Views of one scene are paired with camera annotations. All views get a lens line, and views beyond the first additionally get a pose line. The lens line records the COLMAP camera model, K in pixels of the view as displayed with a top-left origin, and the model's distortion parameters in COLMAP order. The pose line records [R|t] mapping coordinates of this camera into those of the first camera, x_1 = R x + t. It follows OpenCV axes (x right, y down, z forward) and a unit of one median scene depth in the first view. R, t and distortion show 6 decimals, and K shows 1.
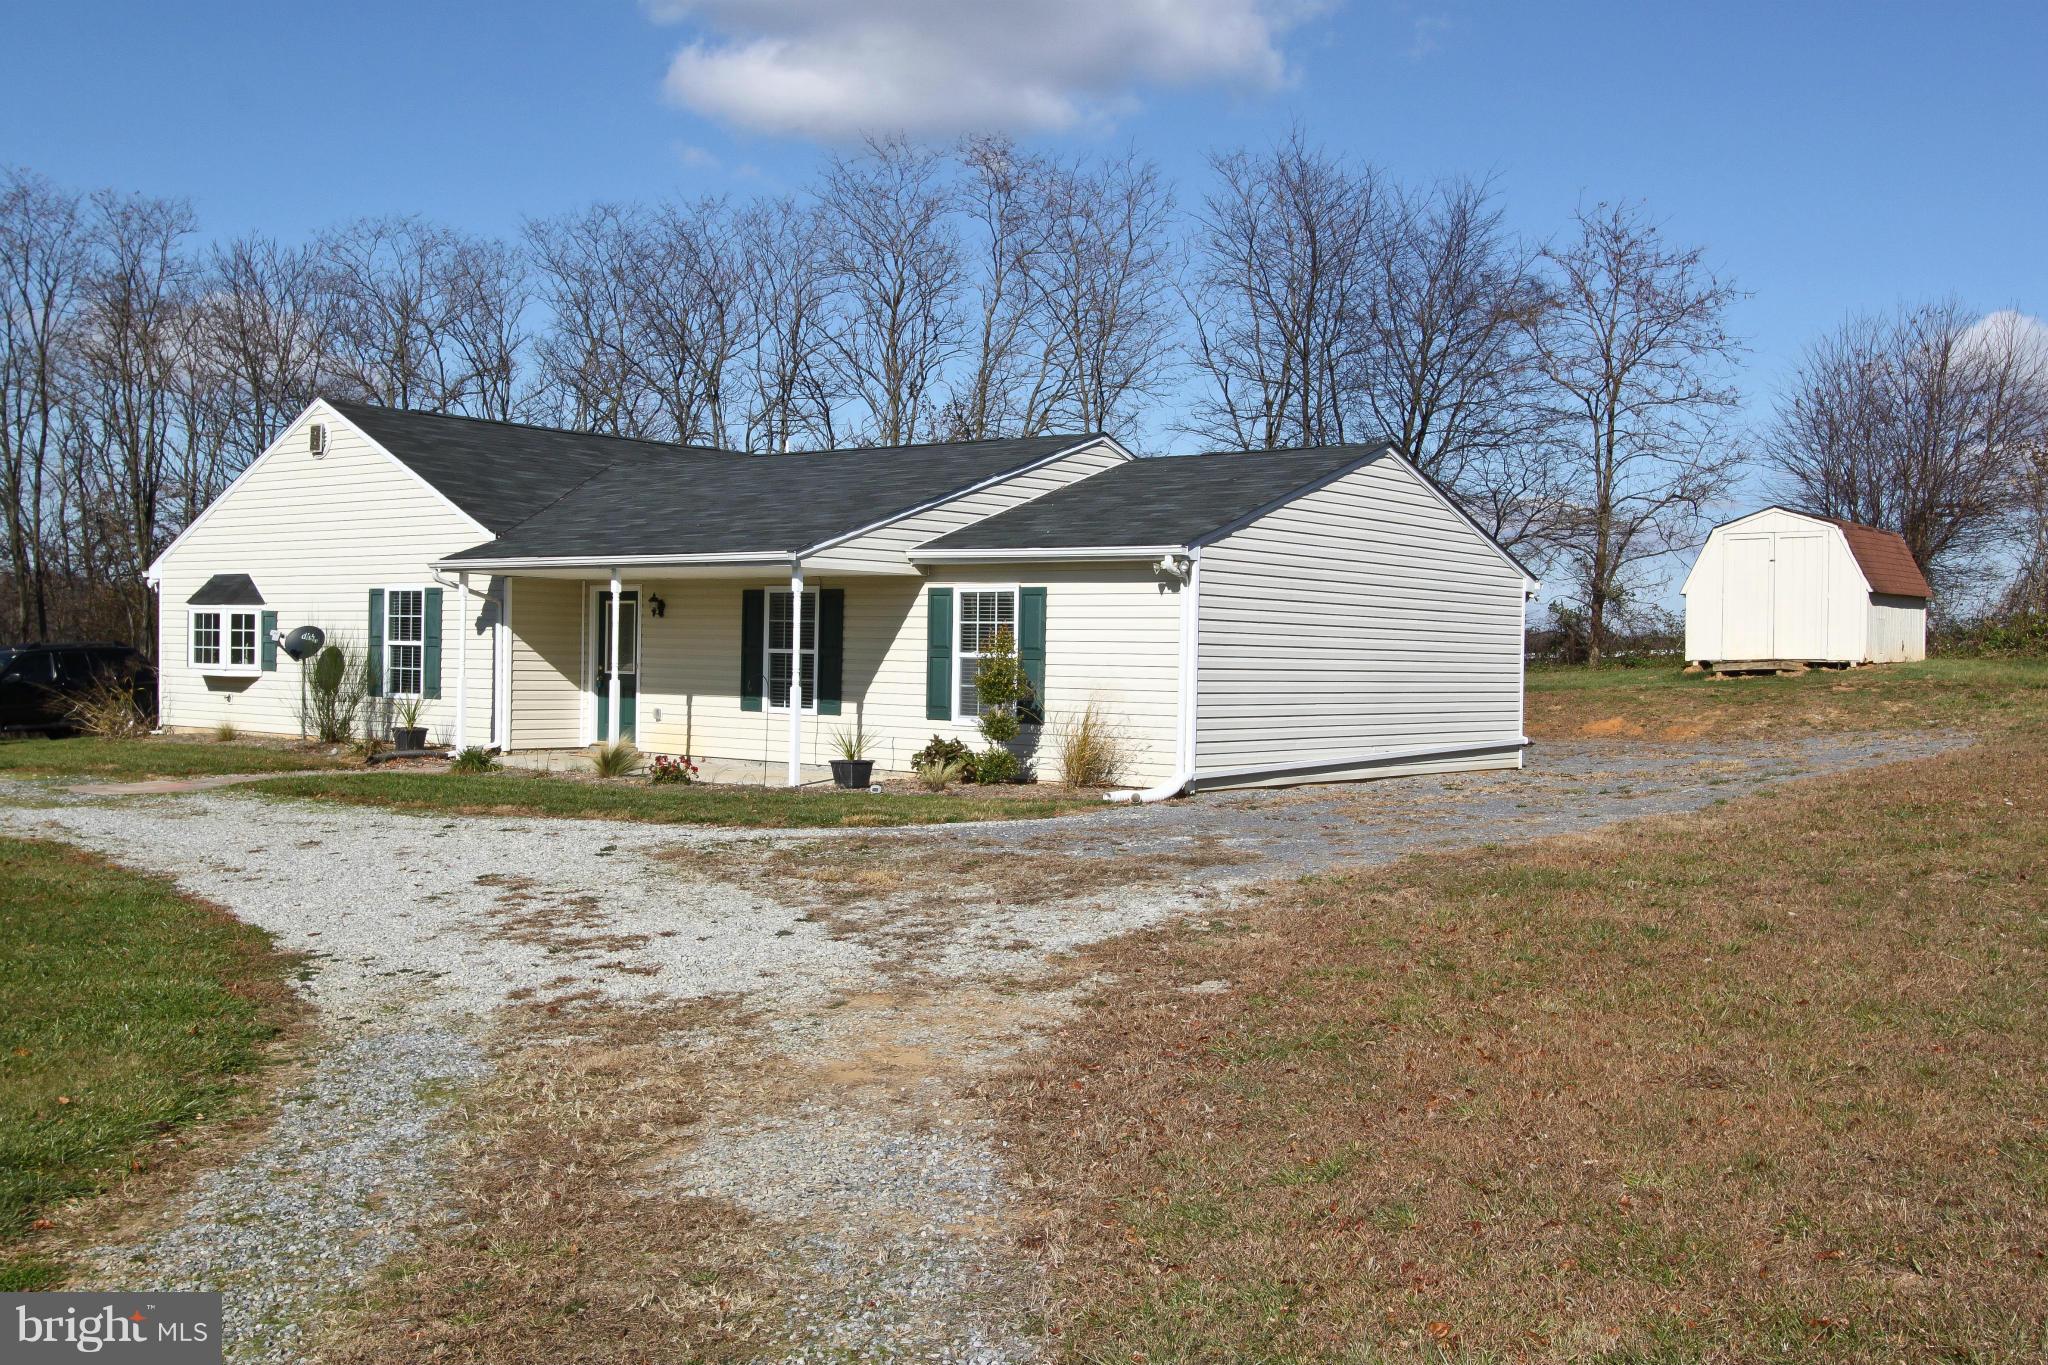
lens RADIAL K [[1930.7, 0, 1025.9], [0, 1930.7, 683.9], [0, 0, 1]] dist [0.020193, 0.000000]
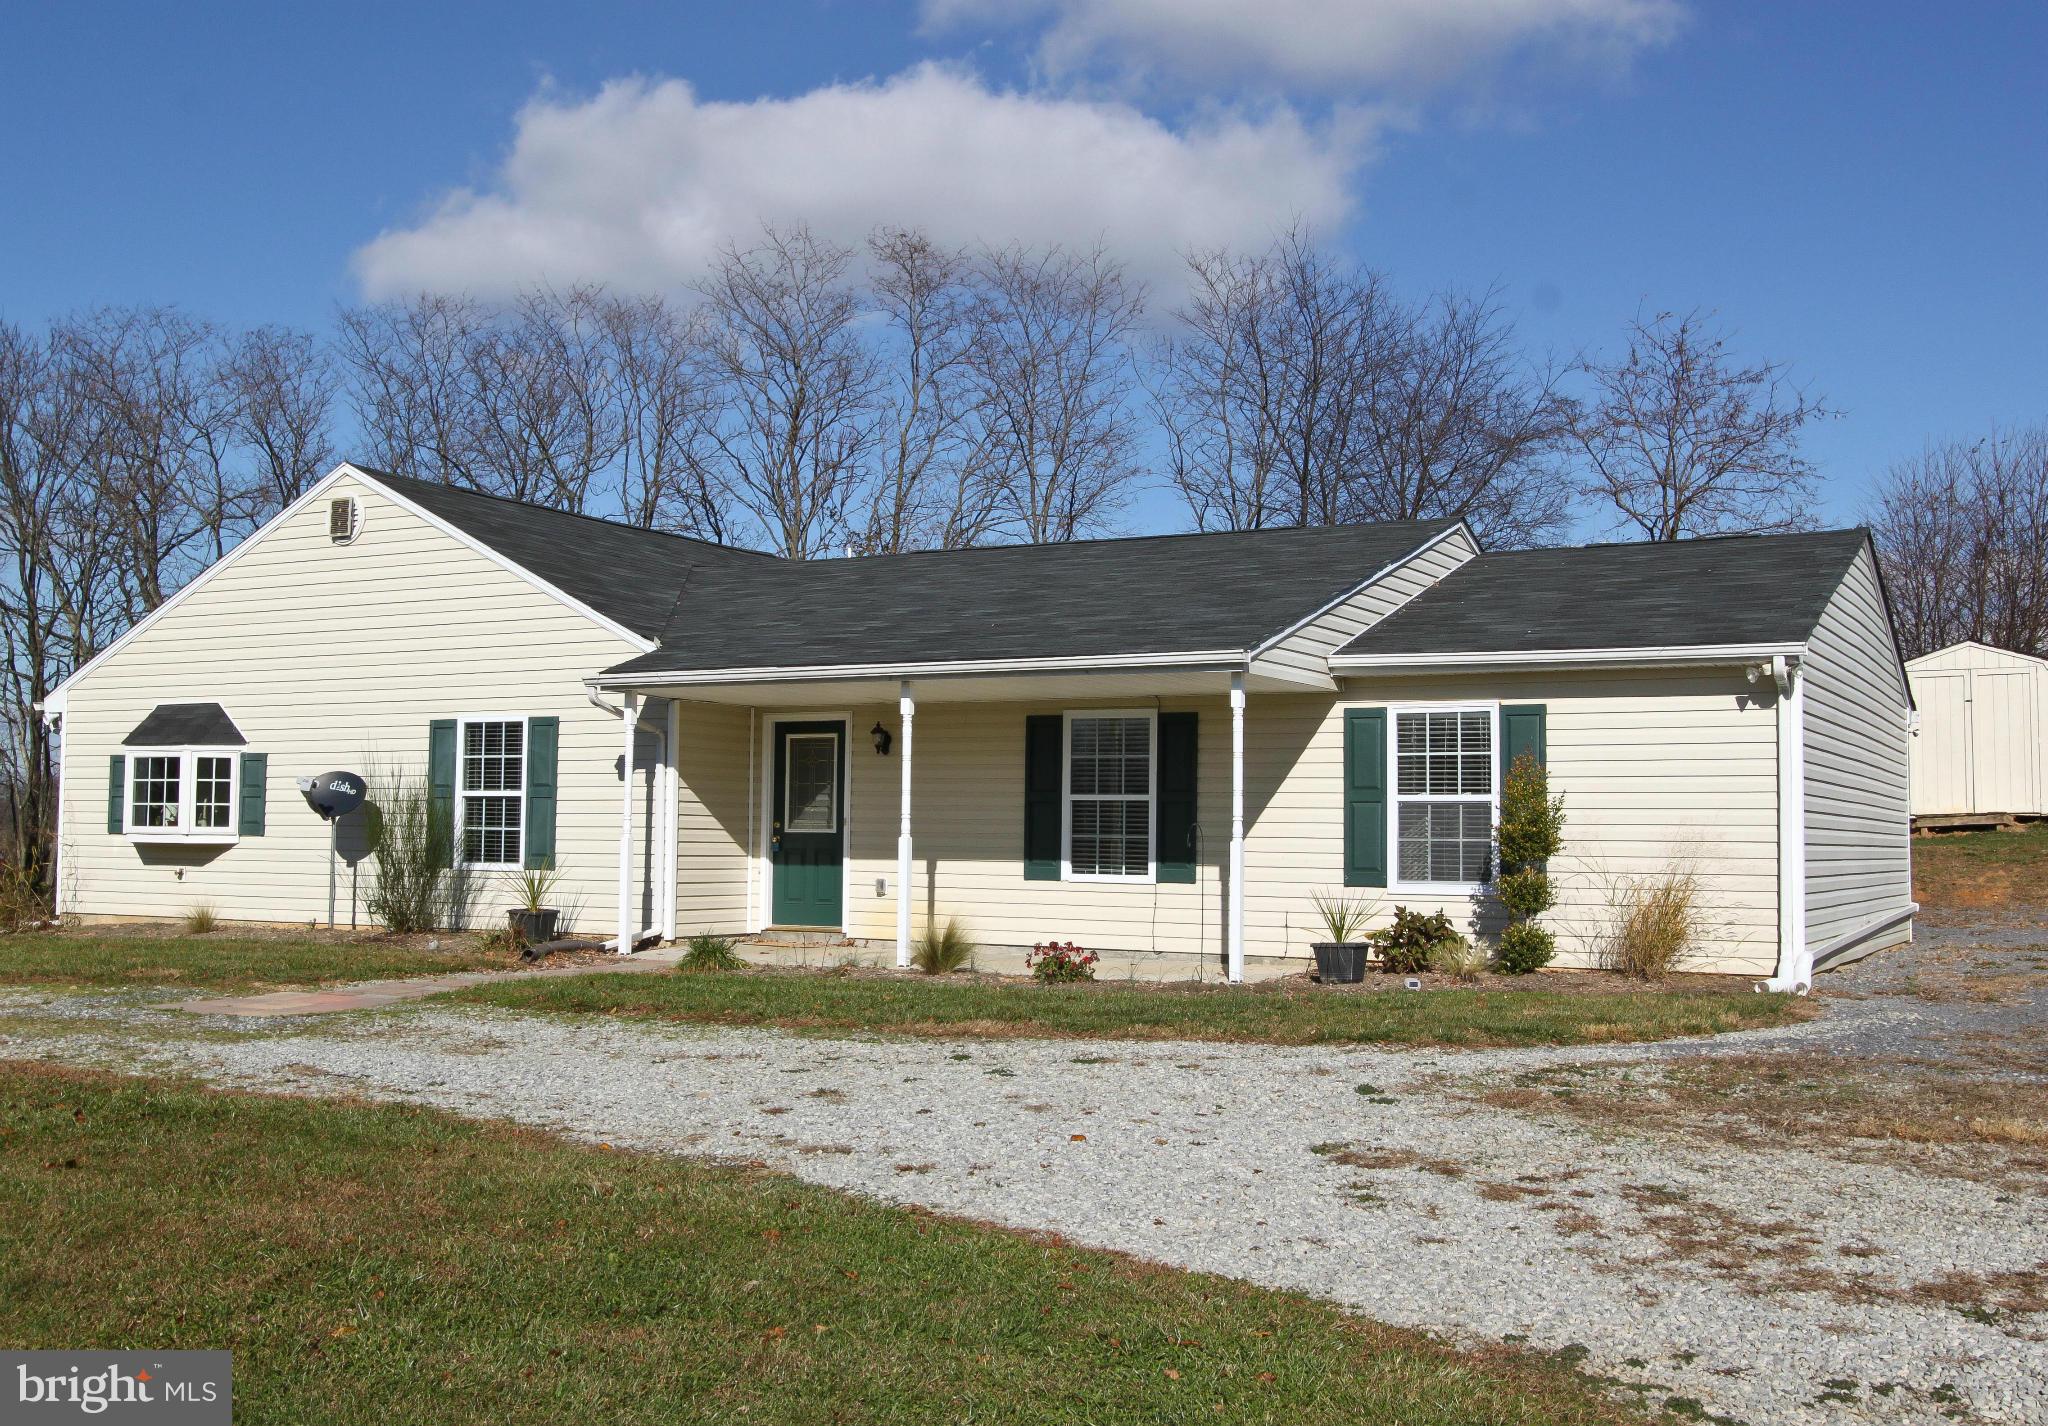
lens RADIAL K [[2025.1, 0, 1019.2], [0, 2025.1, 717.1], [0, 0, 1]] dist [-0.002091, 0.000000]
pose [[0.985317, 0.002267, 0.170722, -0.269298], [0.010085, 0.997393, -0.071453, 0.006914], [-0.170438, 0.072125, 0.982725, 0.228399]]
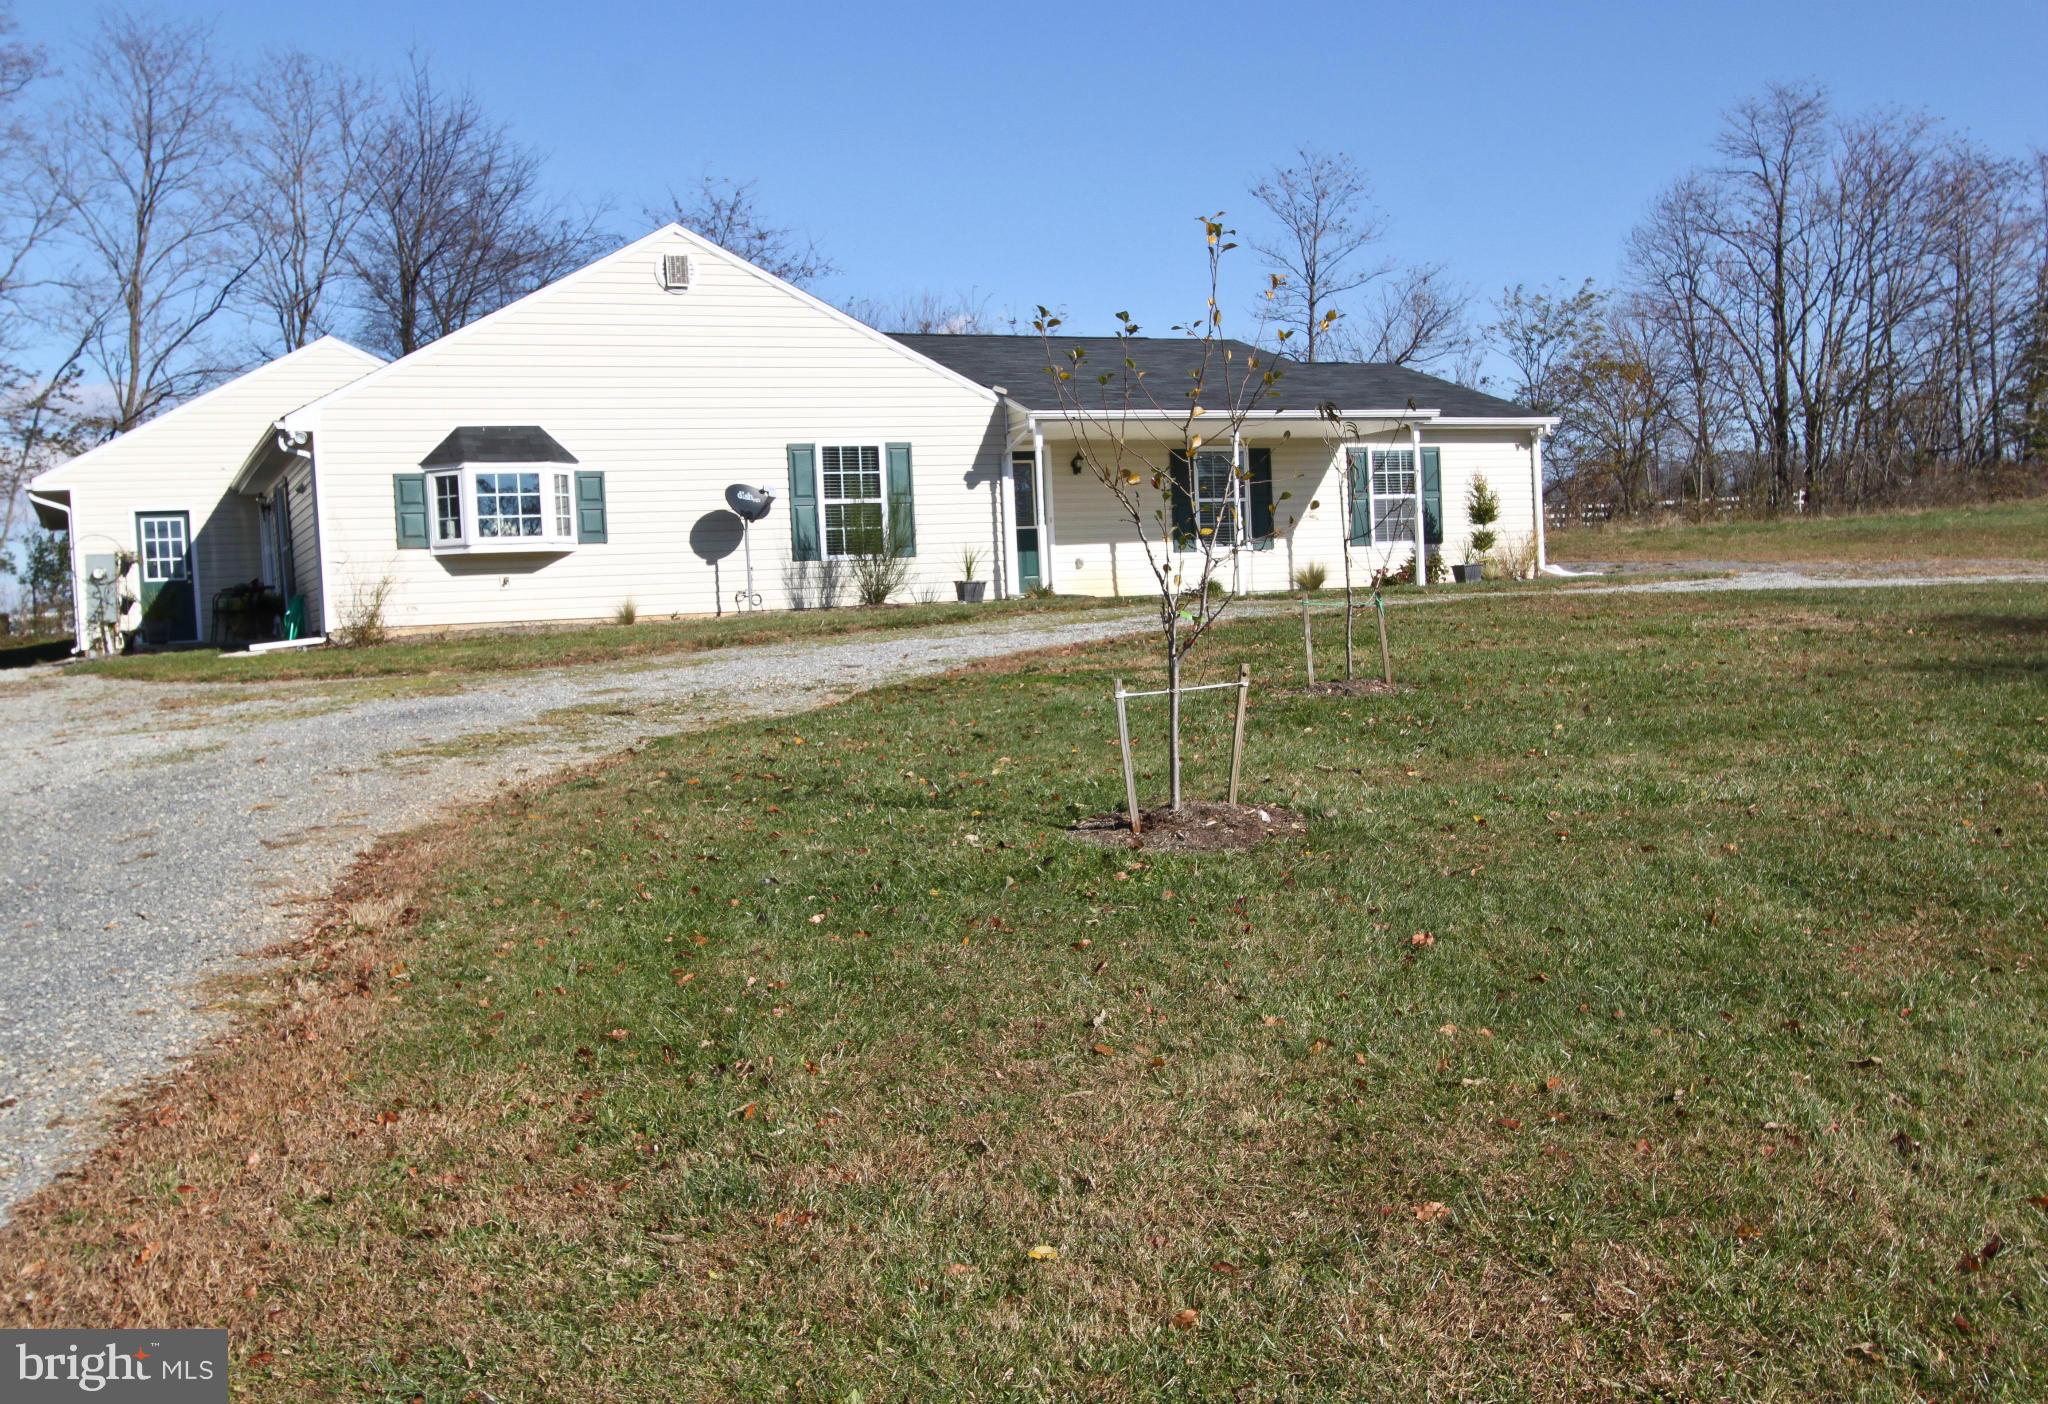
lens RADIAL K [[2003.3, 0, 1007.0], [0, 2003.3, 711.9], [0, 0, 1]] dist [-0.001215, 0.000000]
pose [[0.458647, -0.080633, 0.884953, -1.224829], [0.070397, 0.996042, 0.054270, 0.035389], [-0.885826, 0.037407, 0.462508, 0.509317]]
